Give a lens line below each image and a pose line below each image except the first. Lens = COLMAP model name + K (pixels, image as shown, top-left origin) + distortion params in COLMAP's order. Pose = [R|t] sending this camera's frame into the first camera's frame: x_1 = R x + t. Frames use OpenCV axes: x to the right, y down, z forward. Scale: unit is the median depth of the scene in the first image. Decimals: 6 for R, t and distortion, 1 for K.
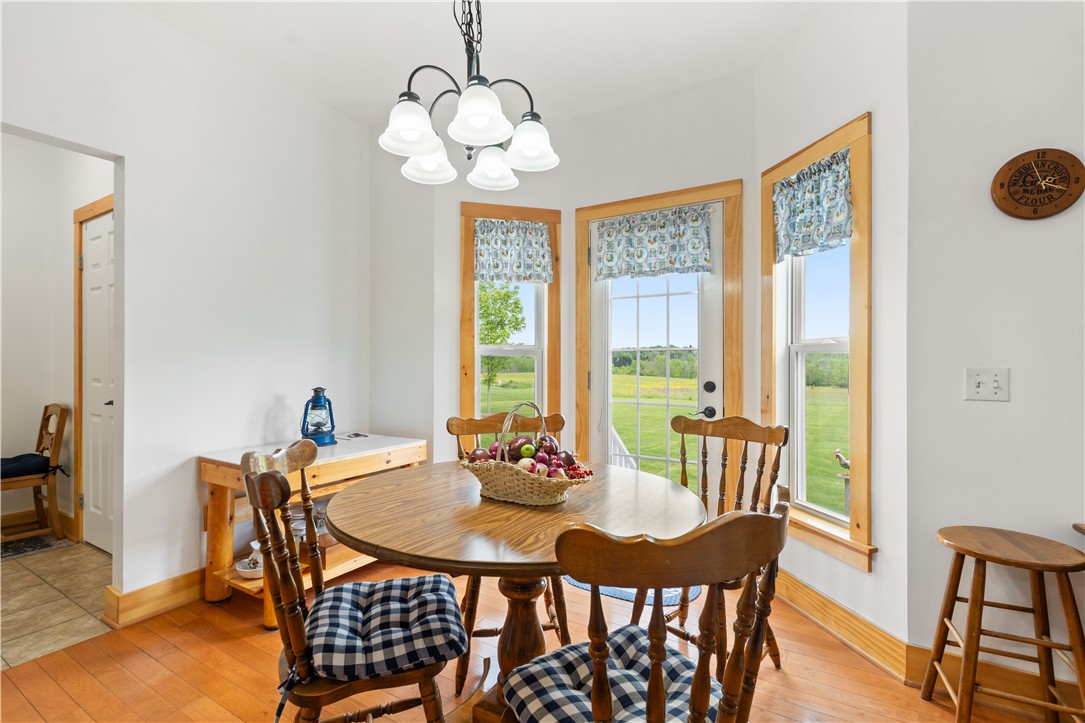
lens RADIAL K [[492.7, 0, 541.9], [0, 492.7, 358.6], [0, 0, 1]] dist [0.000705, 0.000591]
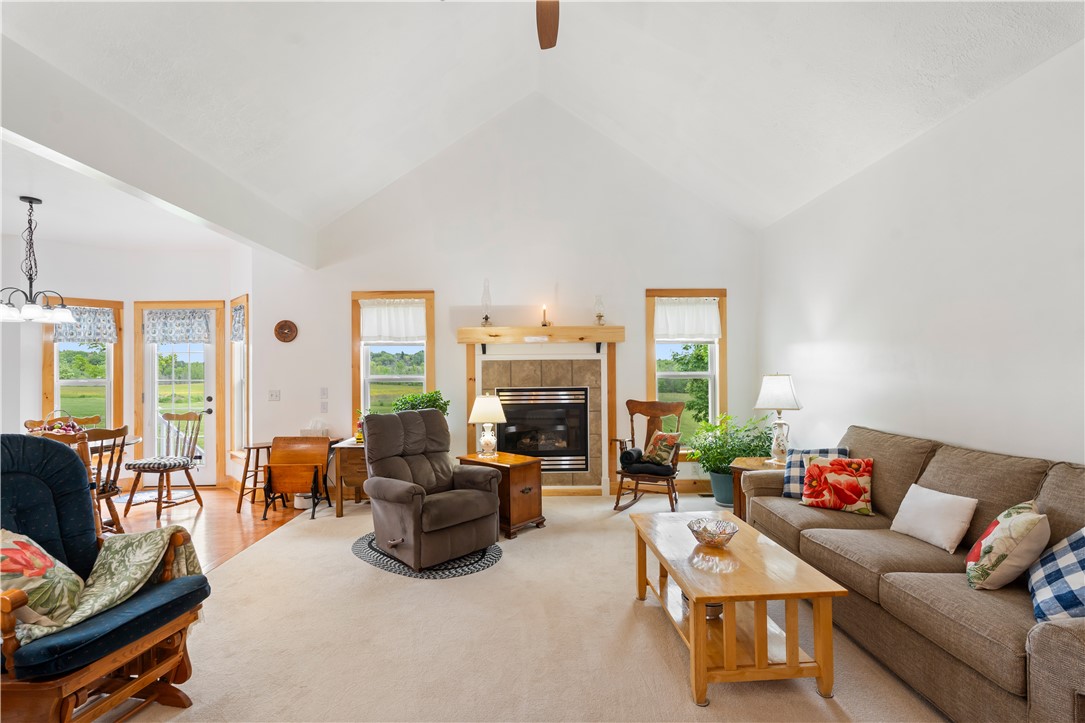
lens RADIAL K [[492.7, 0, 542.4], [0, 492.7, 360.7], [0, 0, 1]] dist [0.000705, 0.000591]
pose [[0.842287, -0.005146, 0.539005, 0.404088], [0.009576, 0.999939, -0.005417, -0.077675], [-0.538944, 0.009724, 0.842285, -1.484944]]
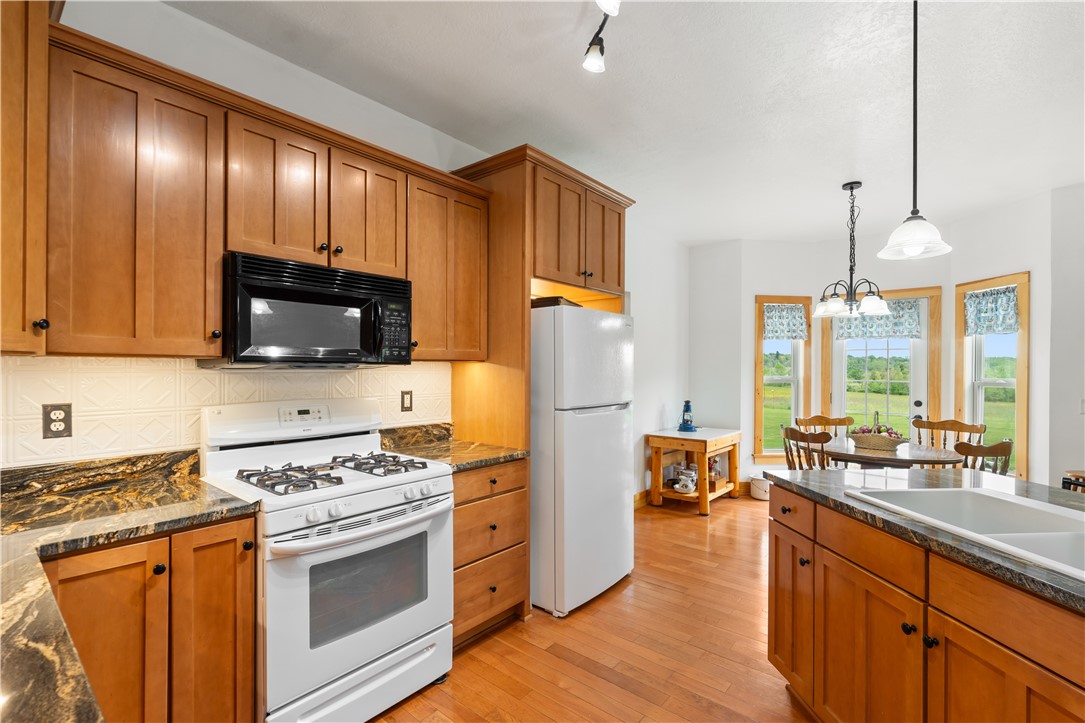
lens RADIAL K [[492.7, 0, 540.9], [0, 492.7, 365.5], [0, 0, 1]] dist [0.000705, 0.000591]
pose [[0.987891, 0.004948, -0.155071, -0.712875], [-0.004603, 0.999986, 0.002584, -0.076457], [0.155082, -0.001839, 0.987900, -0.936162]]
